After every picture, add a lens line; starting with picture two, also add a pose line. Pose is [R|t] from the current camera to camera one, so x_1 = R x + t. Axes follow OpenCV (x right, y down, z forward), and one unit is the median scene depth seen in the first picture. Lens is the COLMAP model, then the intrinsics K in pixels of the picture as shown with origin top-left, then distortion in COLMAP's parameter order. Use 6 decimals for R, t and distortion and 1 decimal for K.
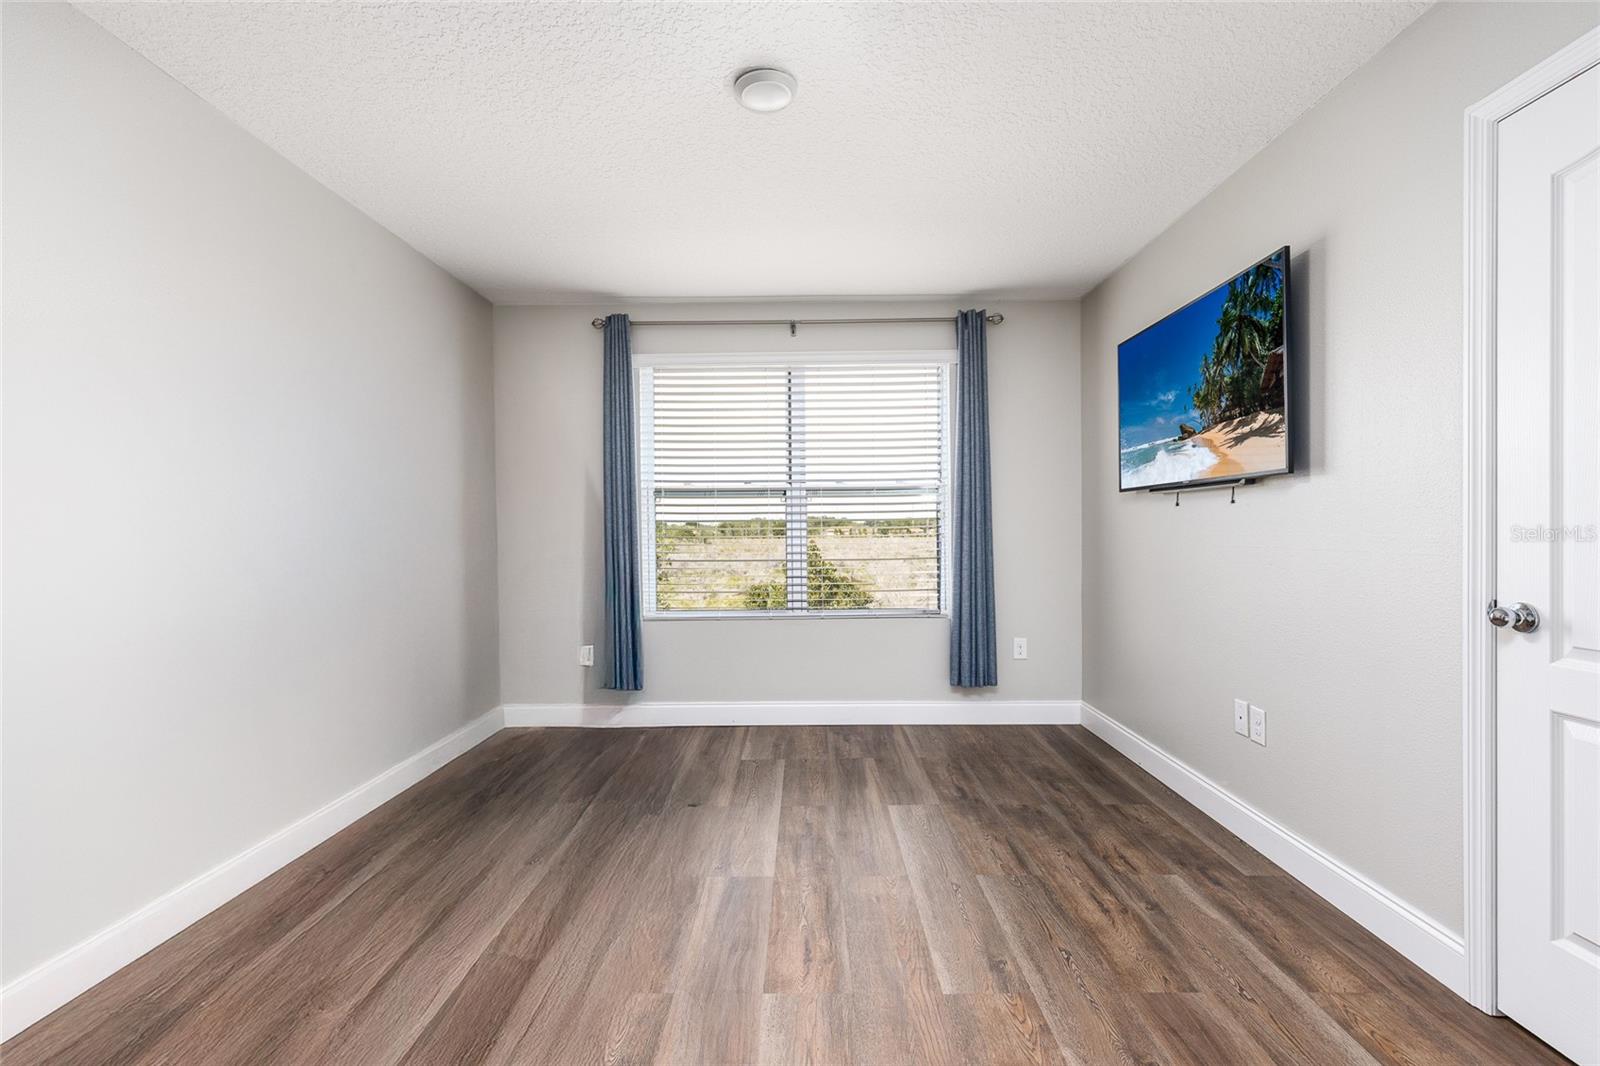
lens RADIAL K [[732.3, 0, 799.8], [0, 732.3, 532.2], [0, 0, 1]] dist [0.008927, -0.002317]
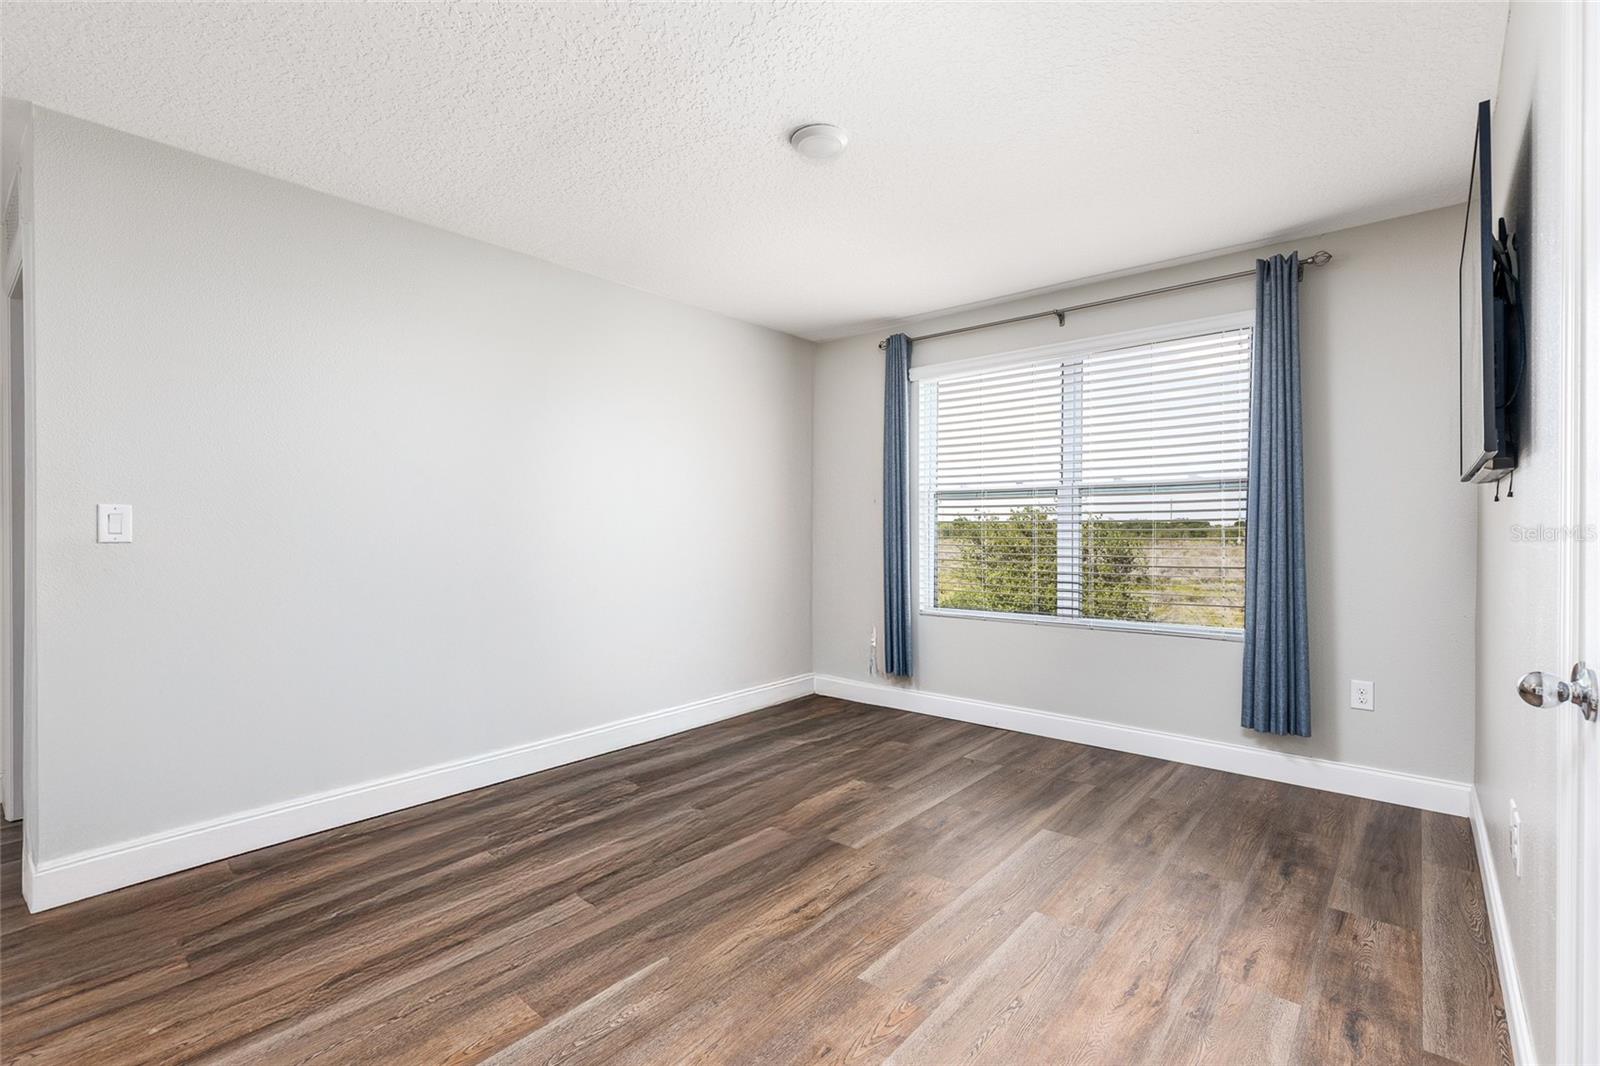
lens RADIAL K [[732.3, 0, 797.7], [0, 732.3, 527.7], [0, 0, 1]] dist [0.008927, -0.002317]
pose [[0.764742, 0.006886, -0.644300, 0.351929], [-0.011229, 0.999933, -0.002642, -0.001962], [0.644239, 0.009255, 0.764769, 0.063823]]
